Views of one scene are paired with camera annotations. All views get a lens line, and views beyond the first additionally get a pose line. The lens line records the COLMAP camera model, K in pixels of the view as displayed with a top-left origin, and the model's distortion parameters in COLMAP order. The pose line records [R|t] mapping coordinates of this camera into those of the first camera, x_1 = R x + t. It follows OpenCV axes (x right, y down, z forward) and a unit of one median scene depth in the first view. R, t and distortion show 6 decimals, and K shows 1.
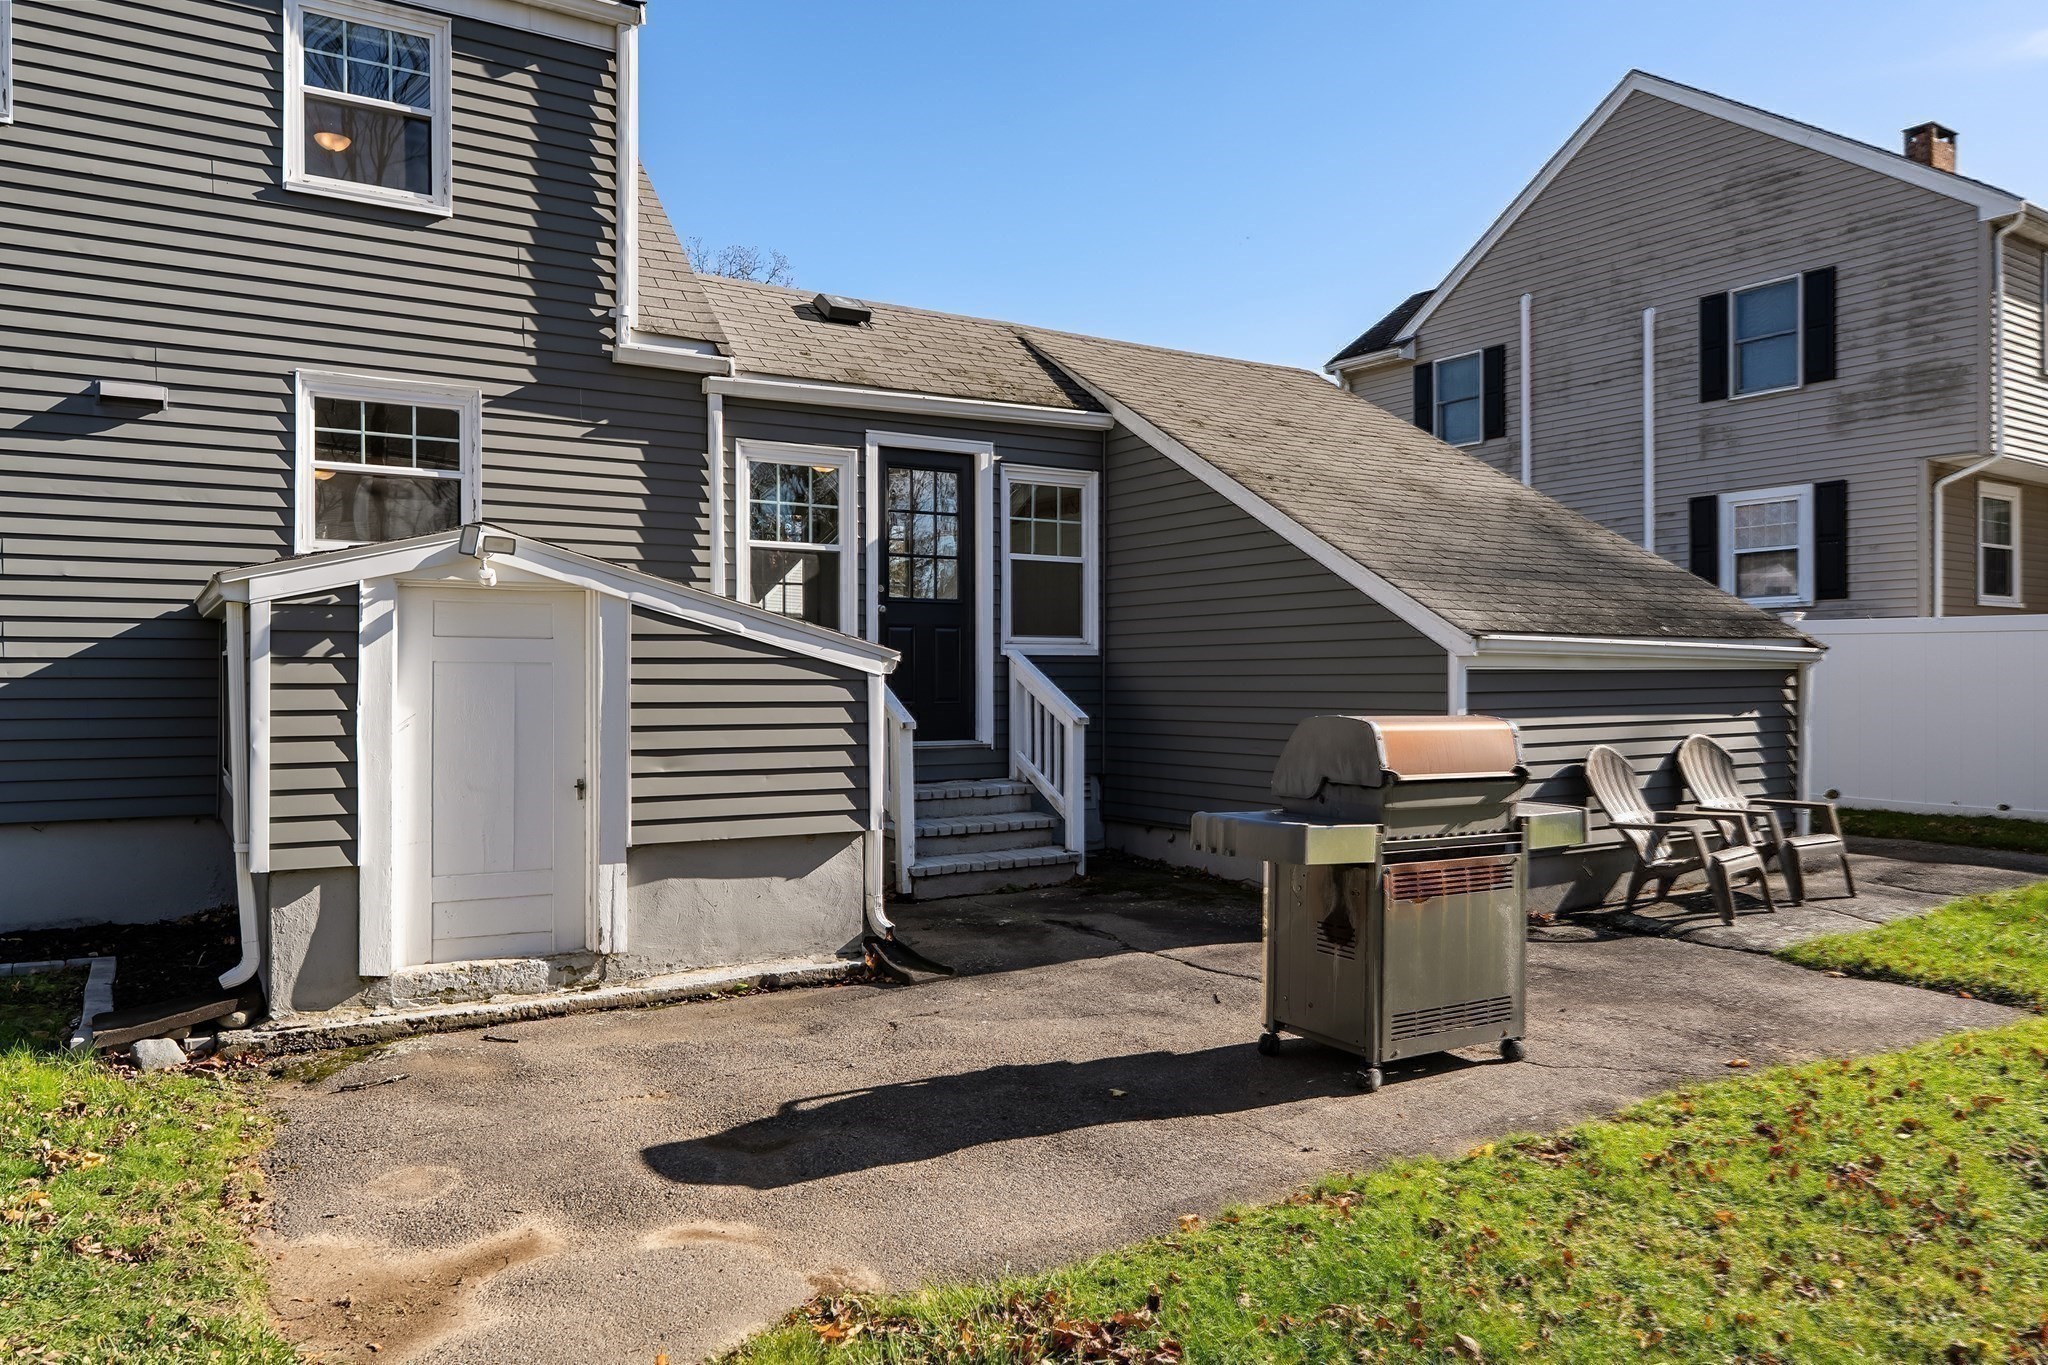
lens RADIAL K [[1383.2, 0, 1026.2], [0, 1383.2, 685.0], [0, 0, 1]] dist [-0.010037, -0.000174]
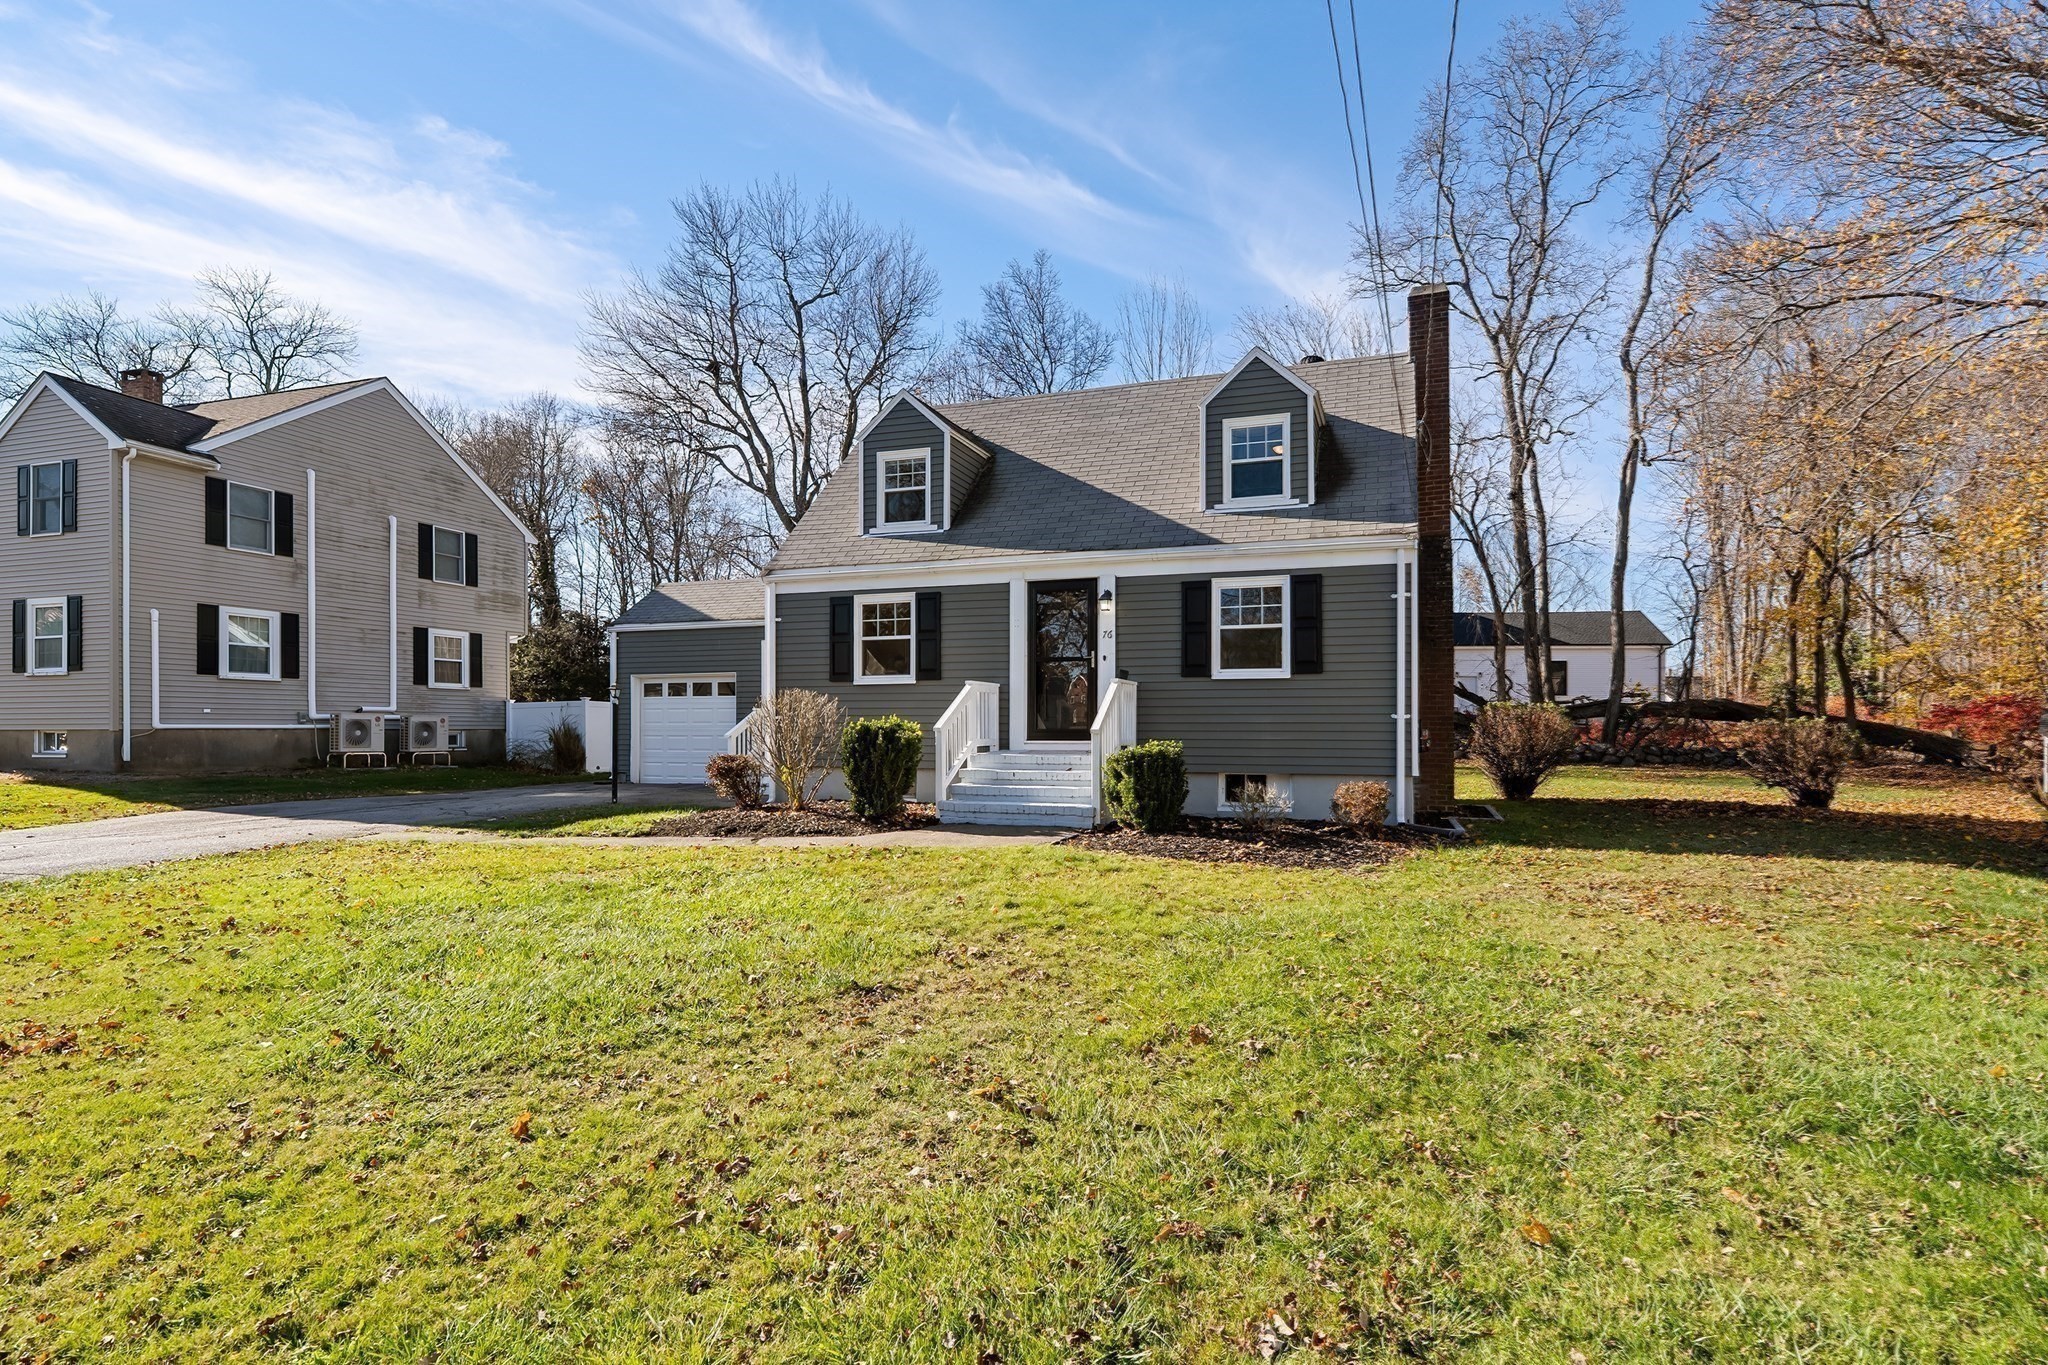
lens RADIAL K [[888.0, 0, 1088.0], [0, 888.0, 725.8], [0, 0, 1]] dist [0.004136, 0.000314]
pose [[0.491408, -0.000265, 0.870930, -0.225905], [-0.000551, 1.000000, 0.000615, -0.002641], [-0.870929, -0.000782, 0.491408, -0.723551]]
